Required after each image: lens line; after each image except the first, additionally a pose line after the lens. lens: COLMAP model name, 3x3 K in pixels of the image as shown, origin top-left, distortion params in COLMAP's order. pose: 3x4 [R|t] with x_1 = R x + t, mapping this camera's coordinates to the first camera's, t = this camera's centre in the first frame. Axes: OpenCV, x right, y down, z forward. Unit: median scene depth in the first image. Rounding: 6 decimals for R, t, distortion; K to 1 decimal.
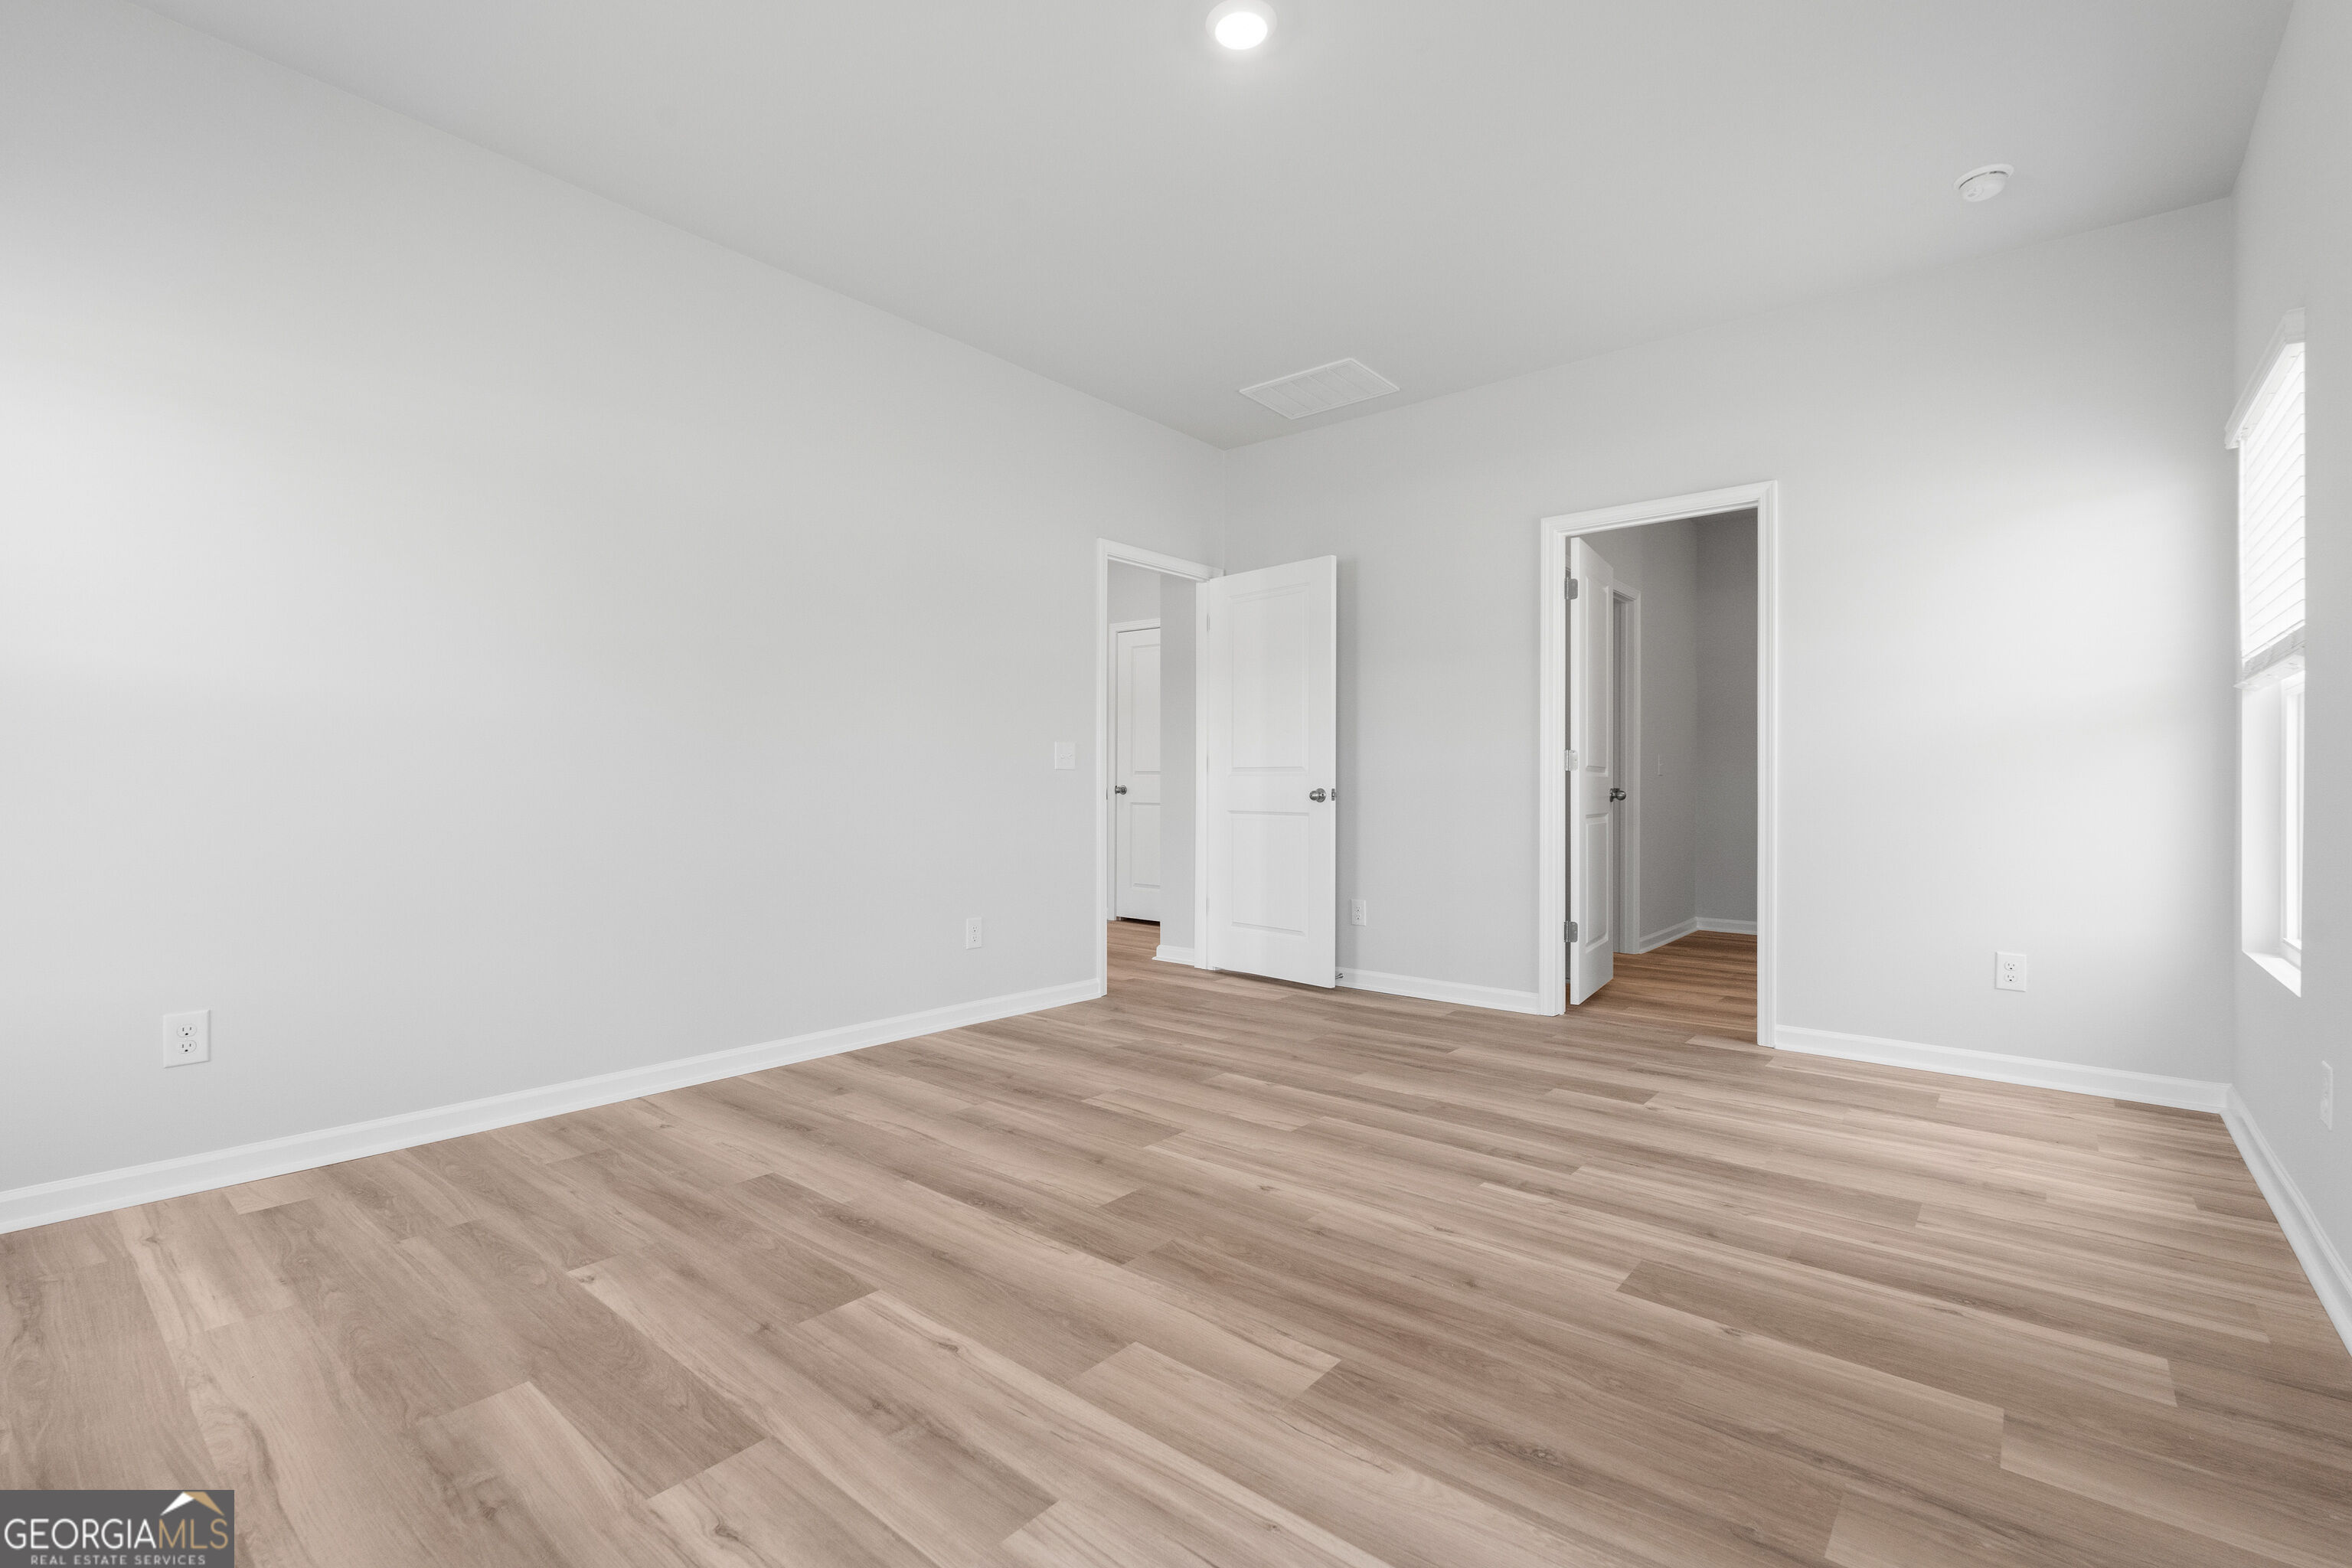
lens RADIAL K [[1045.3, 0, 1174.2], [0, 1045.3, 796.5], [0, 0, 1]] dist [-0.001760, -0.000848]
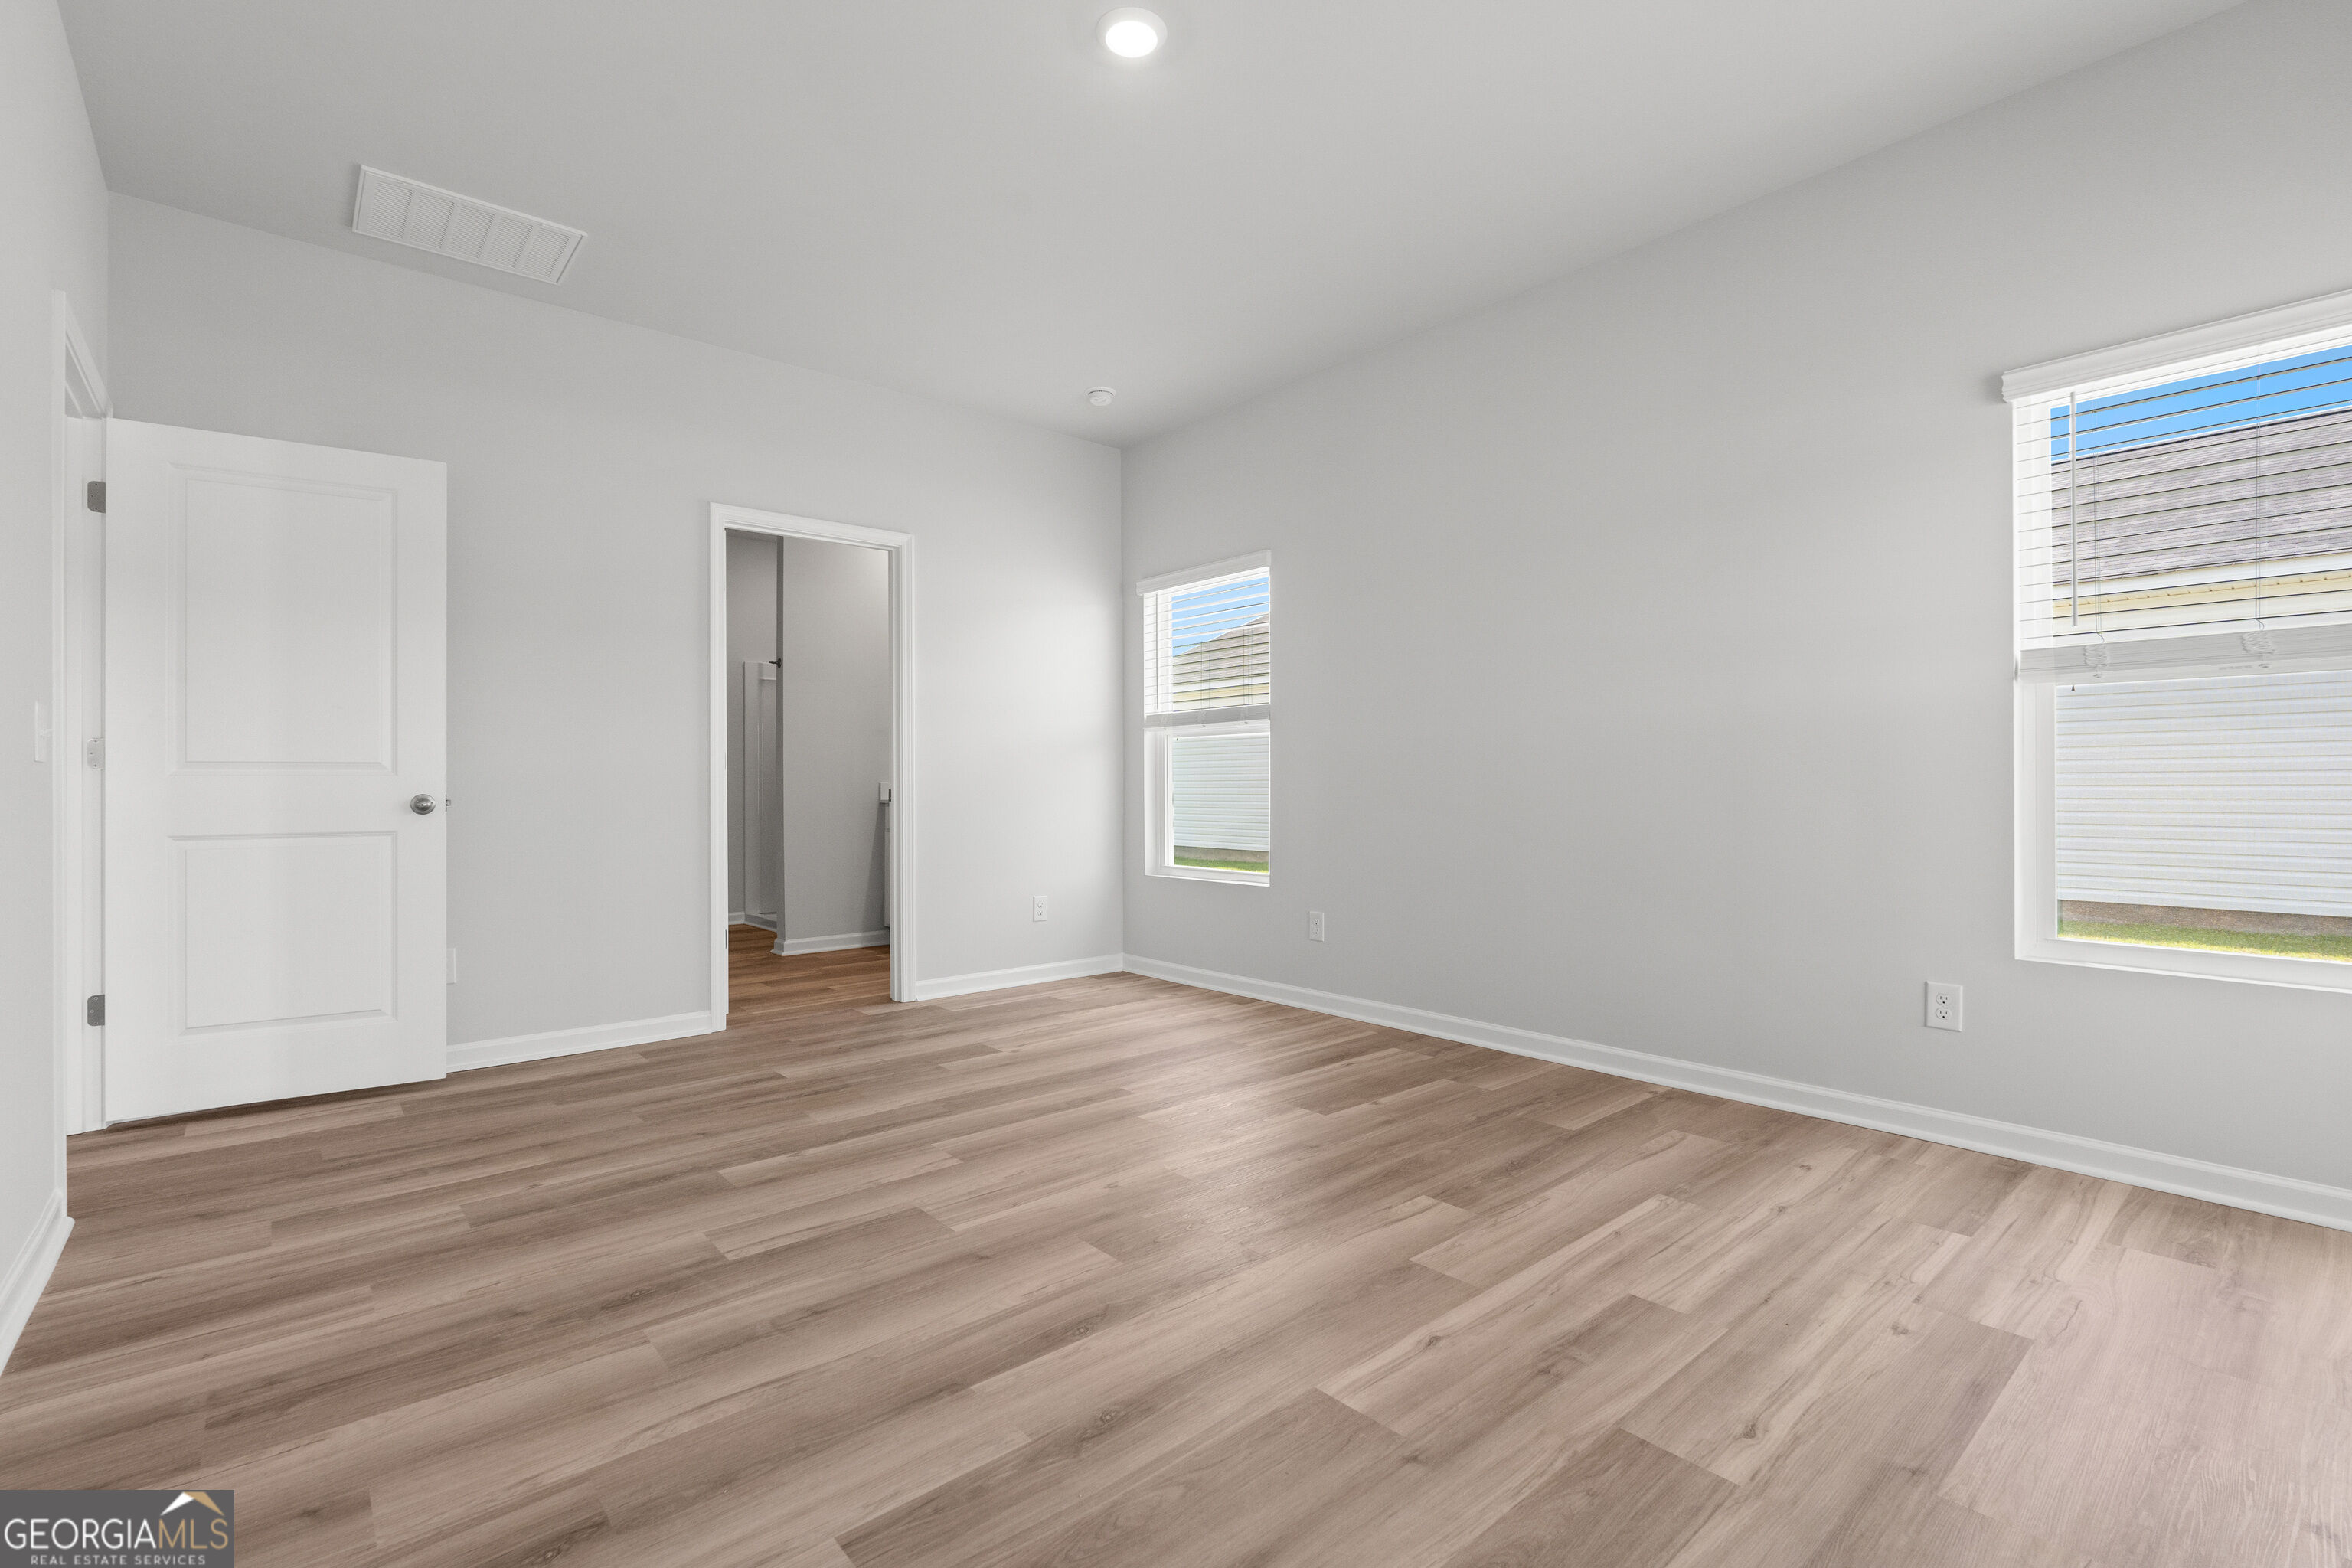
lens RADIAL K [[1045.3, 0, 1174.2], [0, 1045.3, 796.5], [0, 0, 1]] dist [-0.001760, -0.000848]
pose [[0.160319, -0.014278, 0.986962, -0.872845], [0.015766, 0.999805, 0.011902, -0.013415], [-0.986939, 0.013652, 0.160513, 0.751543]]
